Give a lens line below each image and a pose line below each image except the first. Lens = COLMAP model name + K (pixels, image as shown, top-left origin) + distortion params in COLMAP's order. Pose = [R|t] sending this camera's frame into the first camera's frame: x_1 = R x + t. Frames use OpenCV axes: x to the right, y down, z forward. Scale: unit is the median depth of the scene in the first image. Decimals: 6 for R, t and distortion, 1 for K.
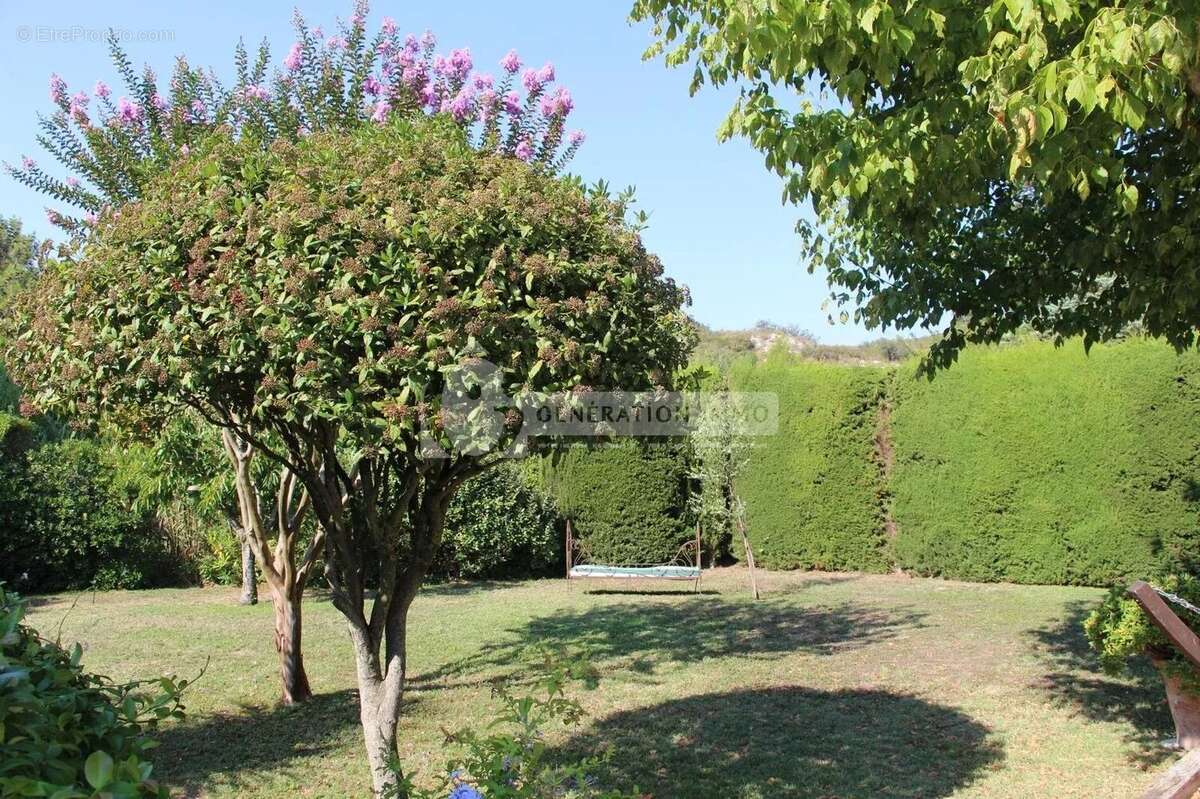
lens RADIAL K [[981.2, 0, 600.0], [0, 981.2, 399.5], [0, 0, 1]] dist [-0.183480, 0.159740]
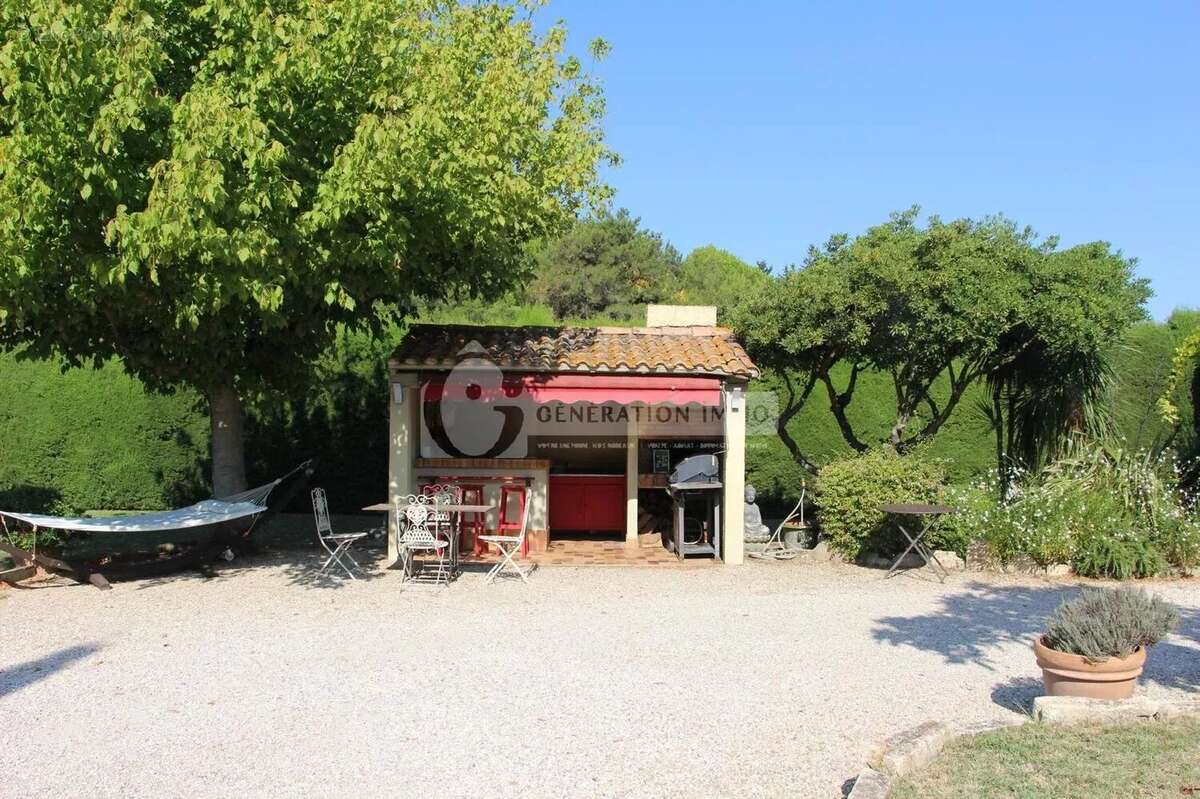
lens RADIAL K [[981.2, 0, 600.0], [0, 981.2, 399.5], [0, 0, 1]] dist [-0.183480, 0.159740]
pose [[0.716526, 0.018746, 0.697309, 0.059880], [-0.055331, 0.998016, 0.030026, -0.042164], [-0.695363, -0.060097, 0.716142, -0.467237]]
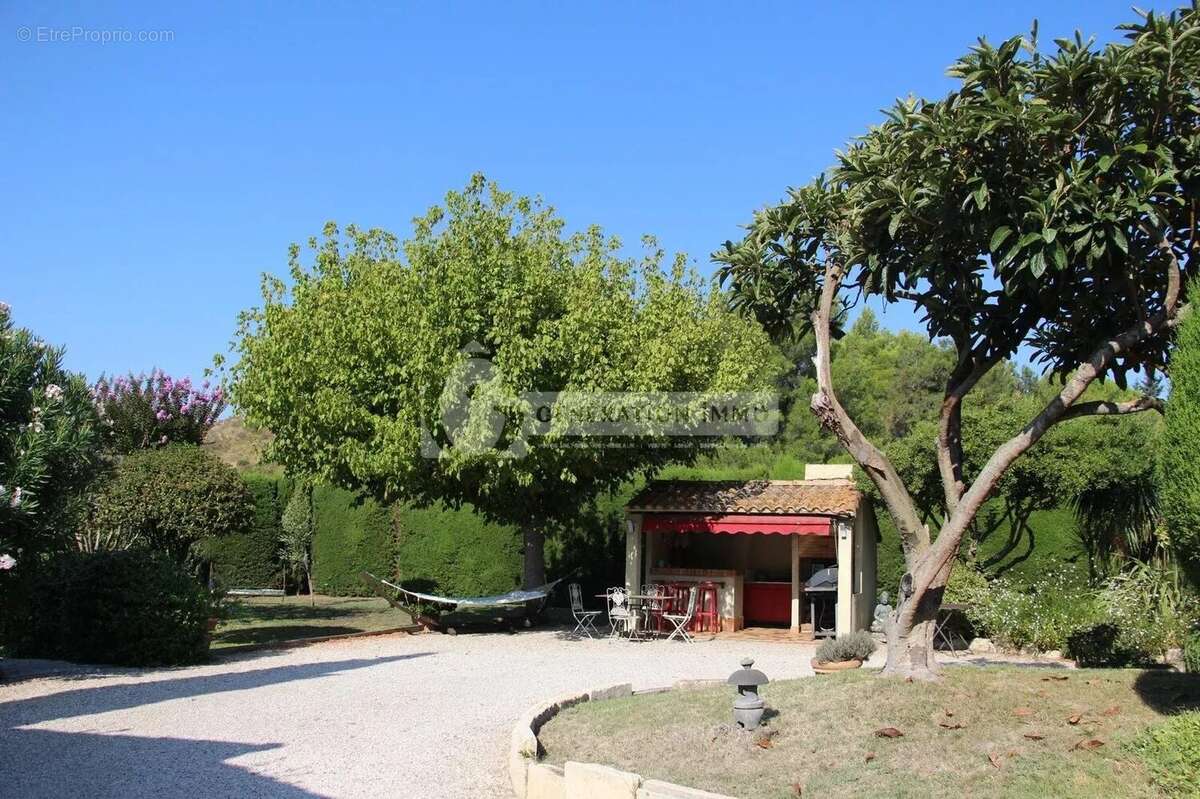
lens RADIAL K [[981.2, 0, 600.0], [0, 981.2, 399.5], [0, 0, 1]] dist [-0.183480, 0.159740]
pose [[0.933794, 0.066041, 0.351663, -0.000453], [-0.043553, 0.996490, -0.071487, -0.085979], [-0.355150, 0.051439, 0.933393, -0.965343]]
